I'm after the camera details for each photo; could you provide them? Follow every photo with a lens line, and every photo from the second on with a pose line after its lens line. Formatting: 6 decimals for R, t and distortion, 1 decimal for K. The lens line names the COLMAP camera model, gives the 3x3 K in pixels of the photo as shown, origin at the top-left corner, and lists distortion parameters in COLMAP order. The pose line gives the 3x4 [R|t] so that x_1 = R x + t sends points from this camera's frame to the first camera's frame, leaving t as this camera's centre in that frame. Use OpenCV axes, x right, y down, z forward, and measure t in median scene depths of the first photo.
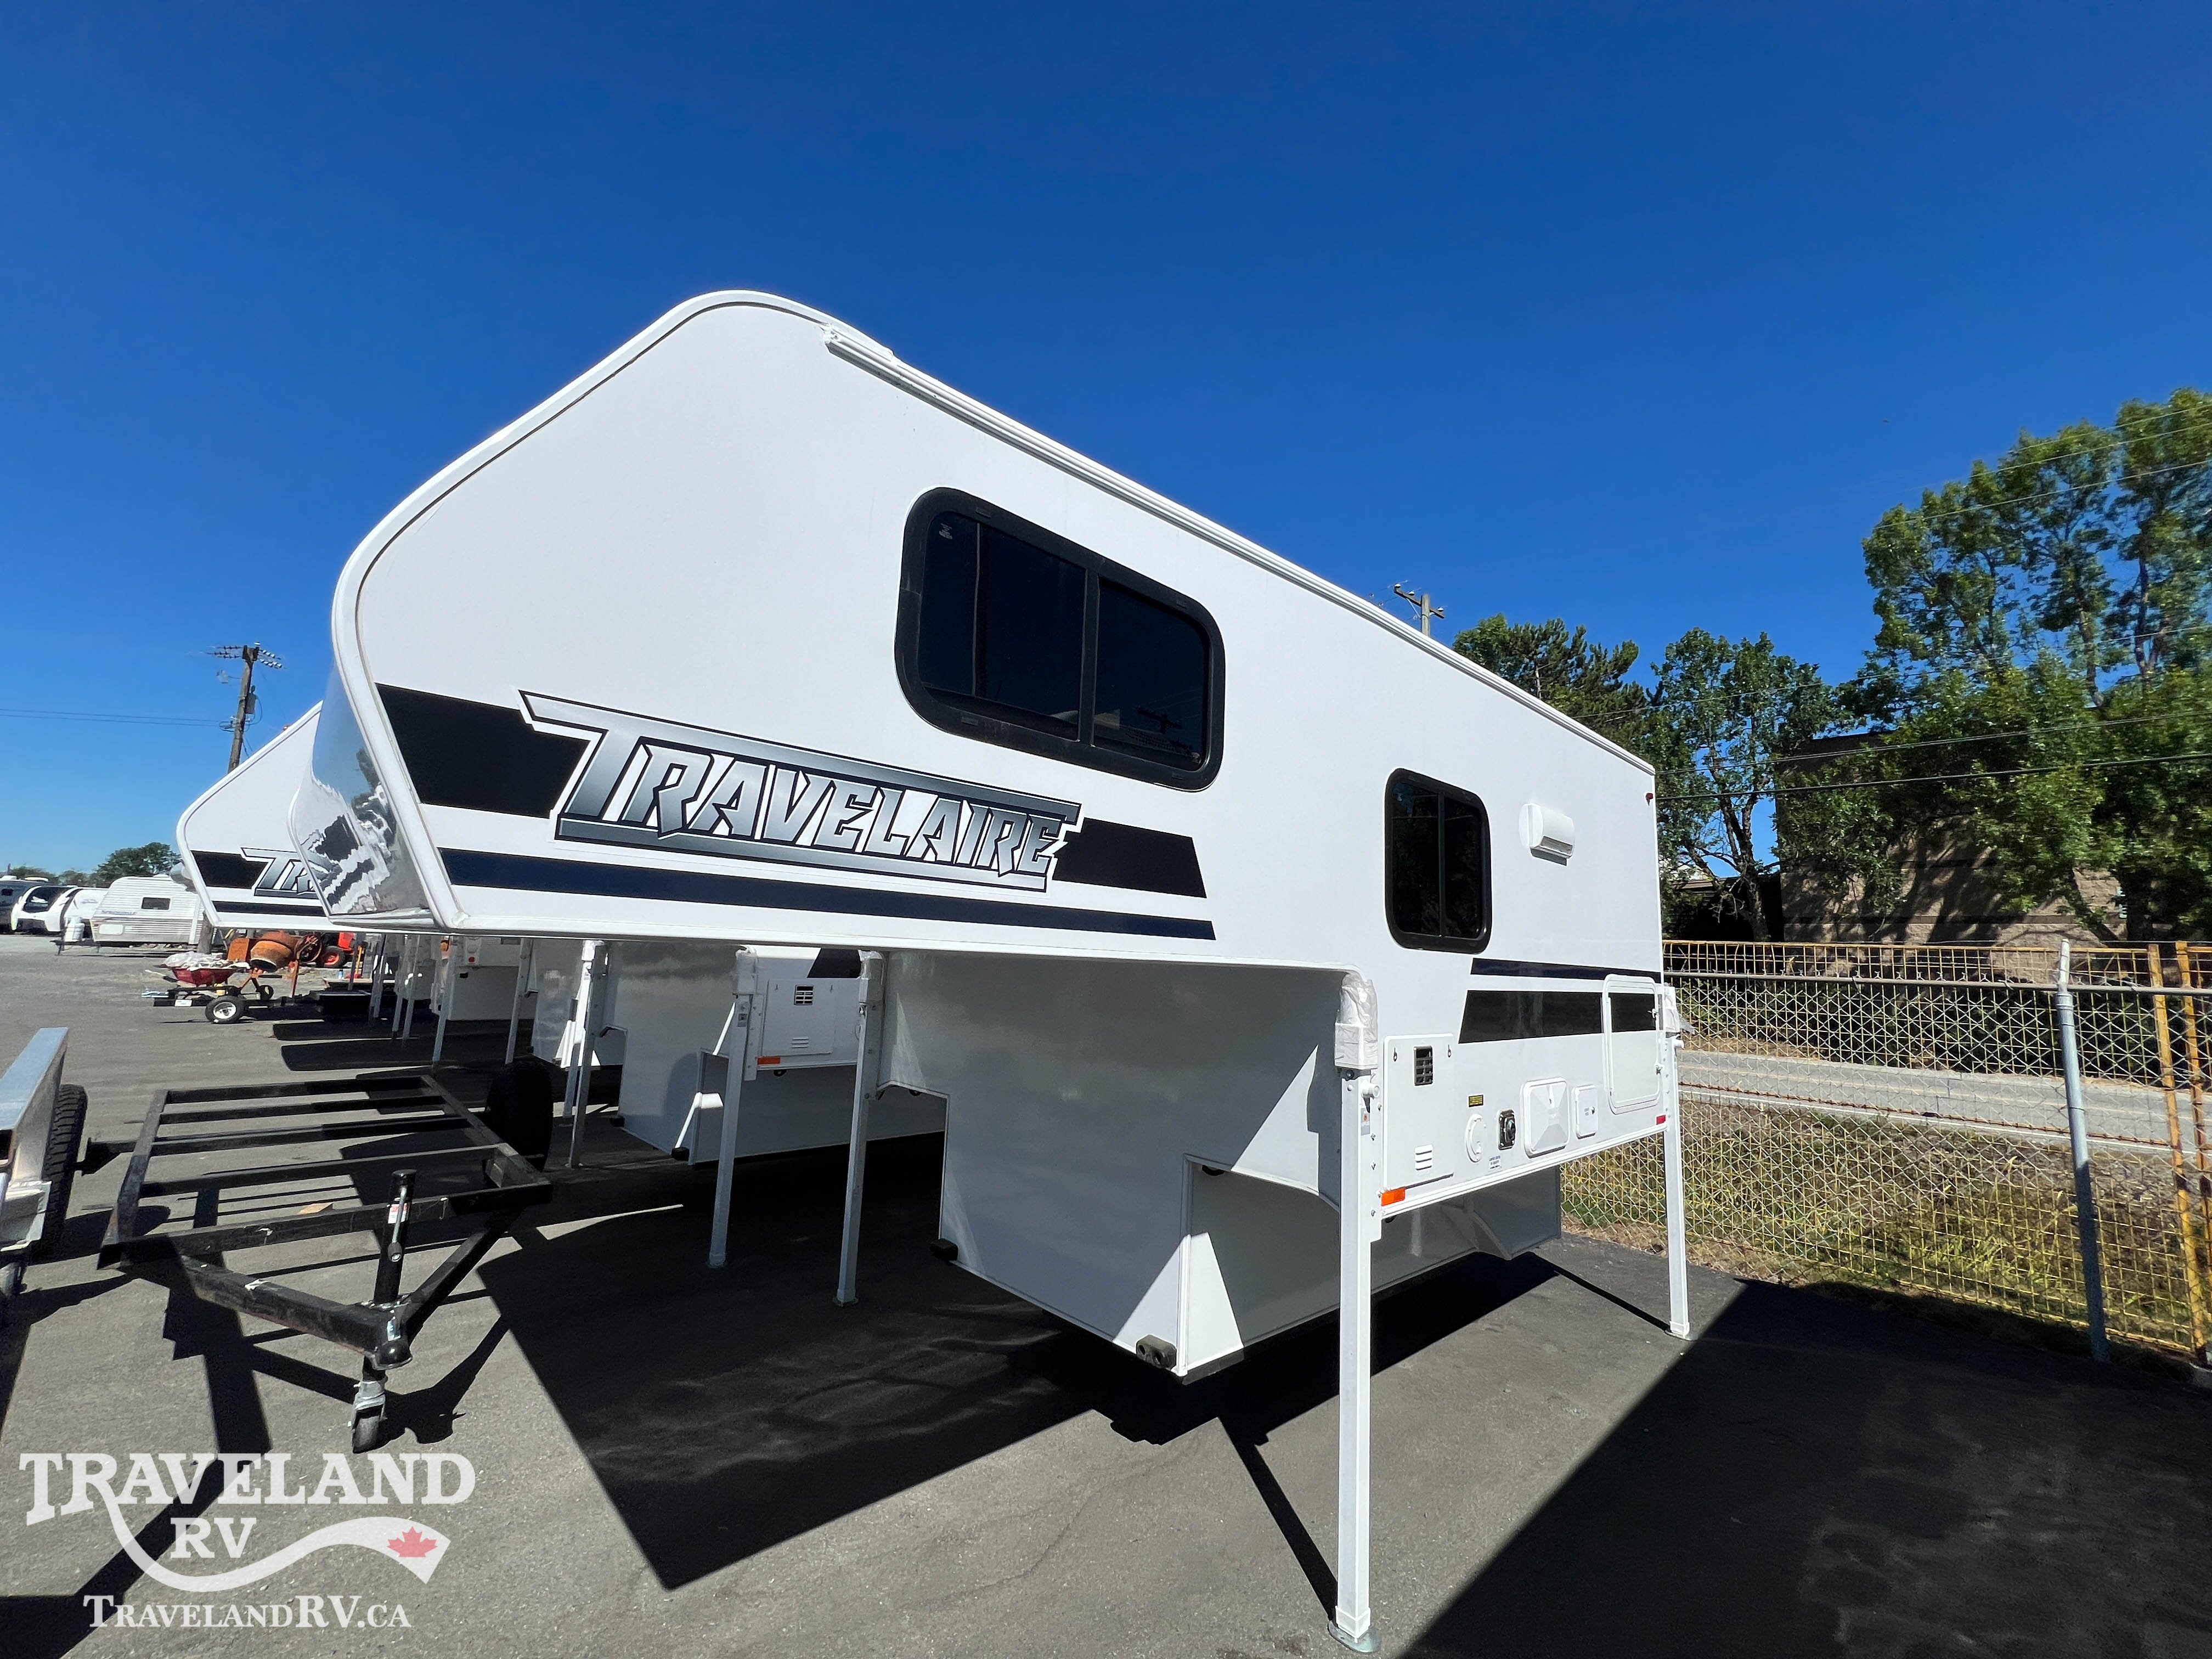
lens RADIAL K [[886.8, 0, 1111.1], [0, 886.8, 831.7], [0, 0, 1]] dist [-0.003052, 0.000846]
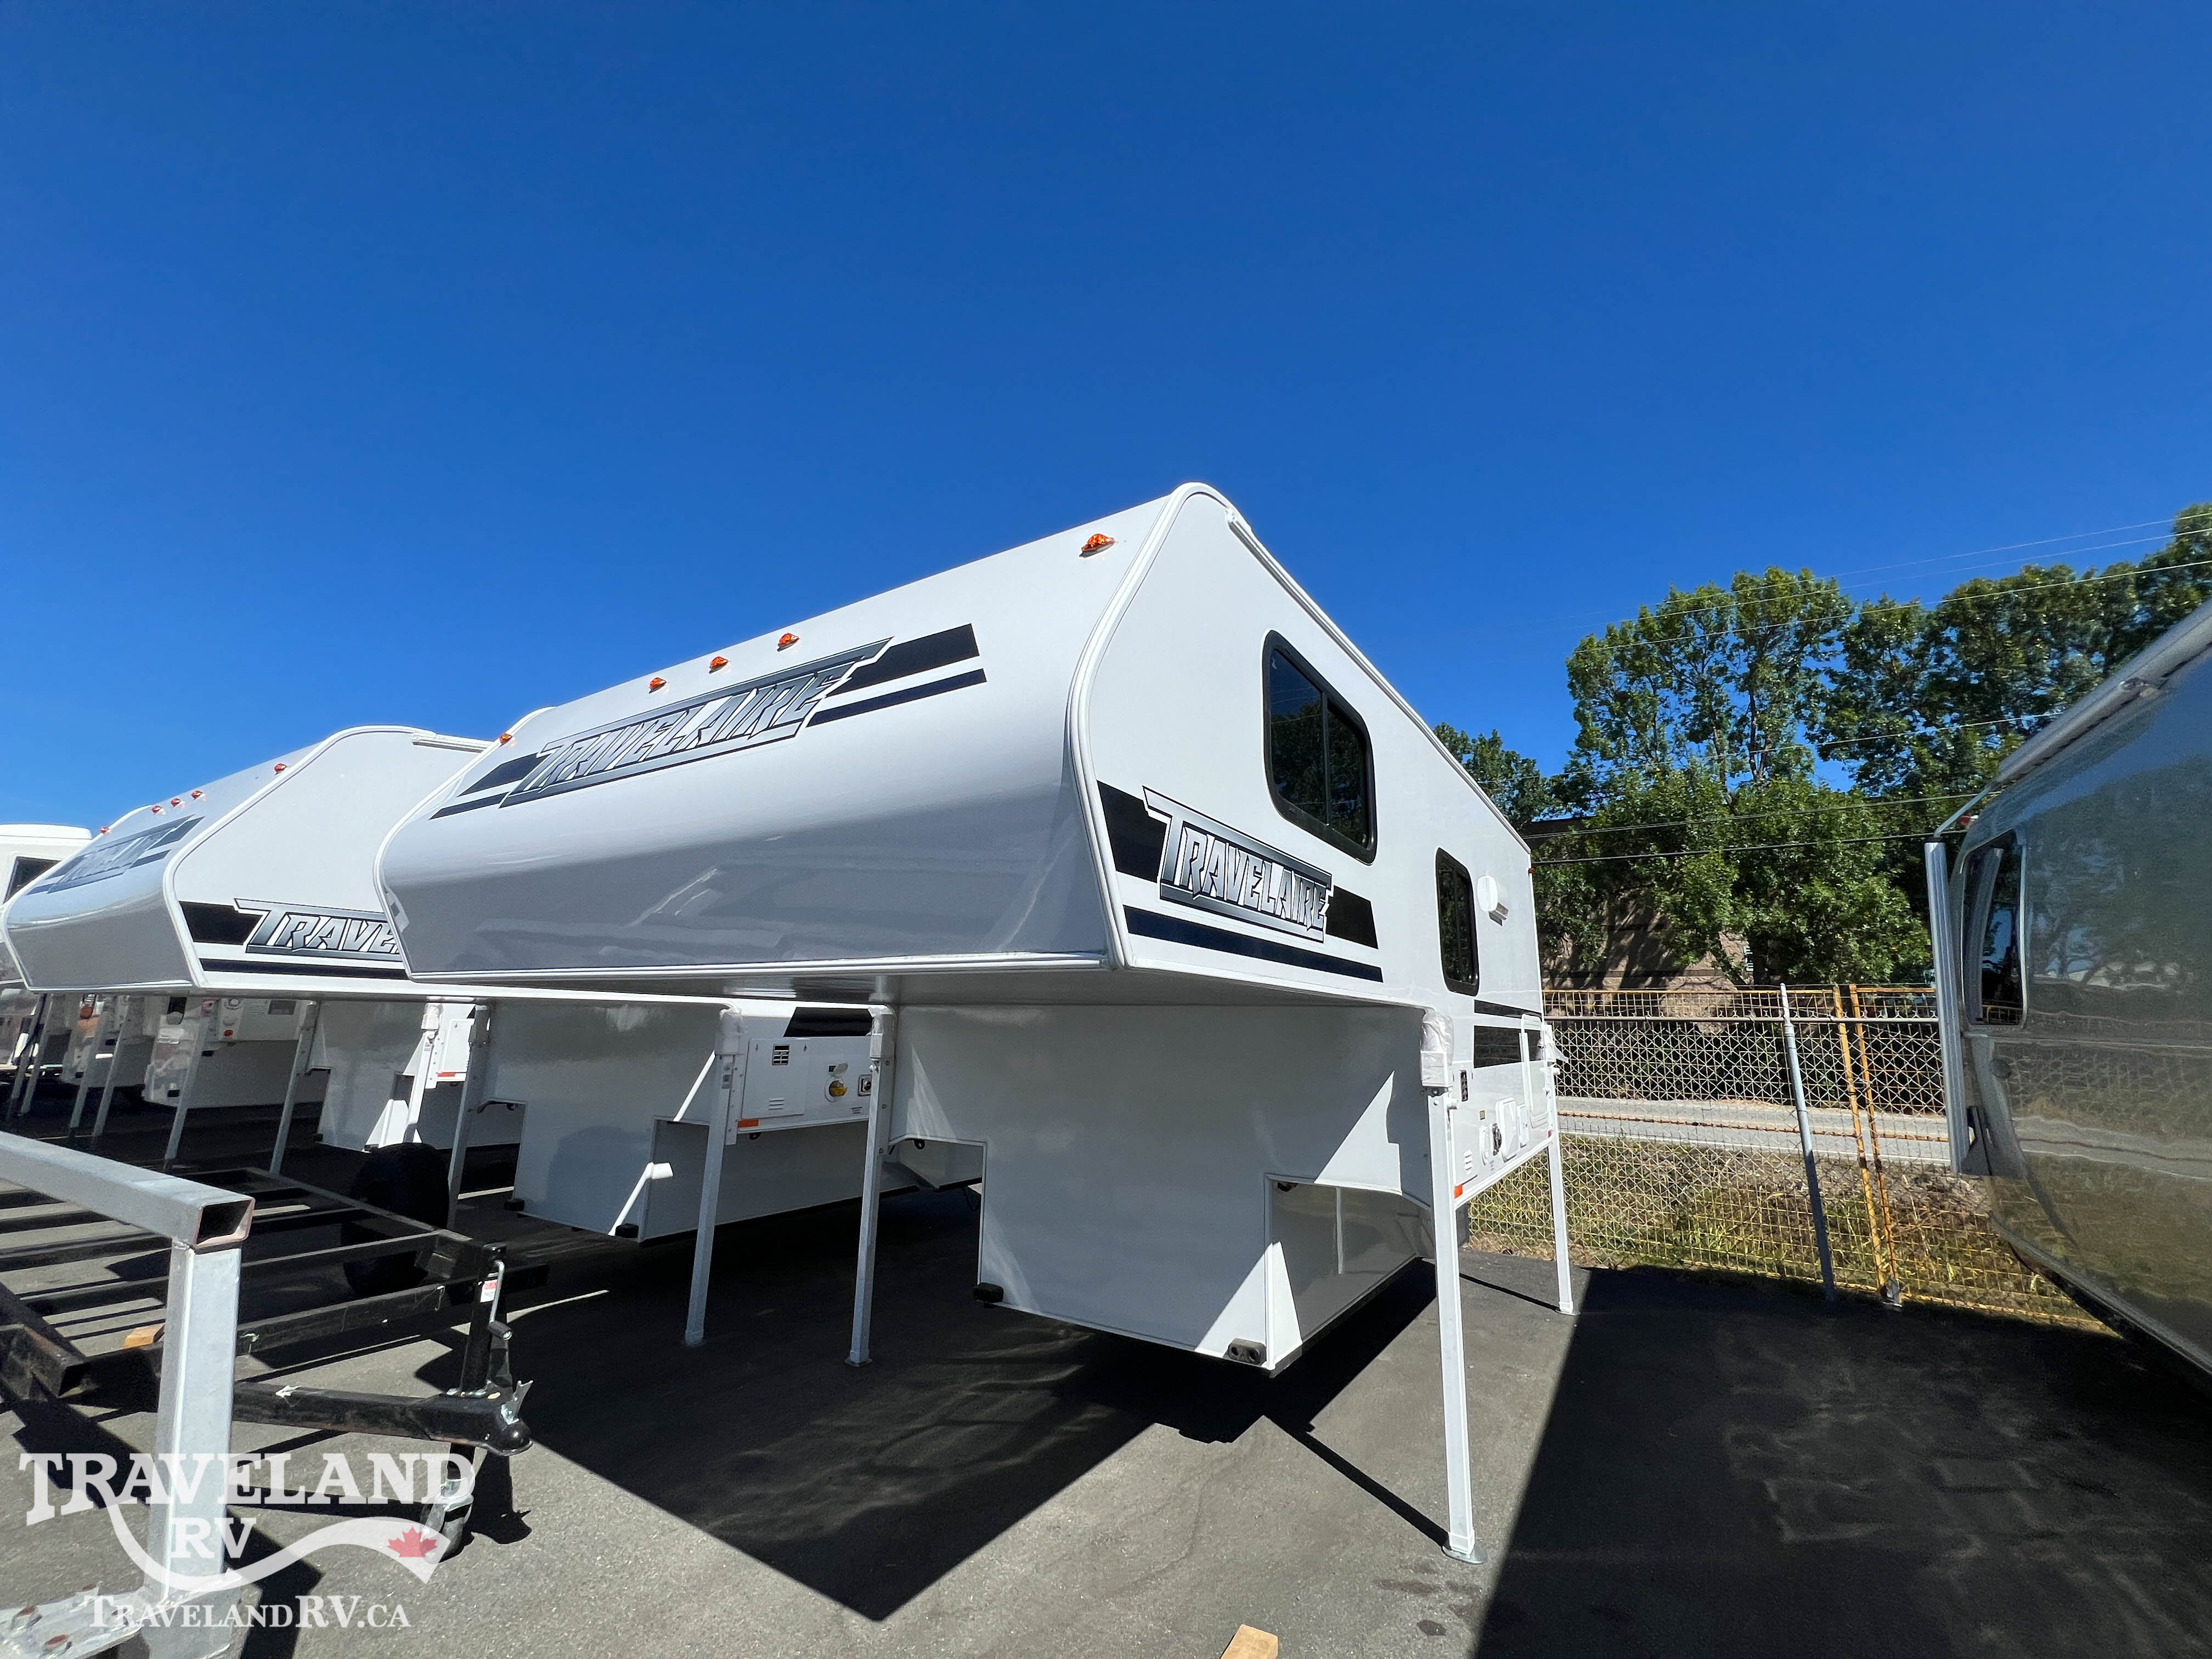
lens RADIAL K [[886.8, 0, 1108.2], [0, 886.8, 830.2], [0, 0, 1]] dist [-0.003052, 0.000846]
pose [[0.969974, 0.030779, 0.241252, -0.294590], [-0.013875, 0.997347, -0.071457, 0.000511], [-0.242811, 0.065964, 0.967828, -0.074649]]
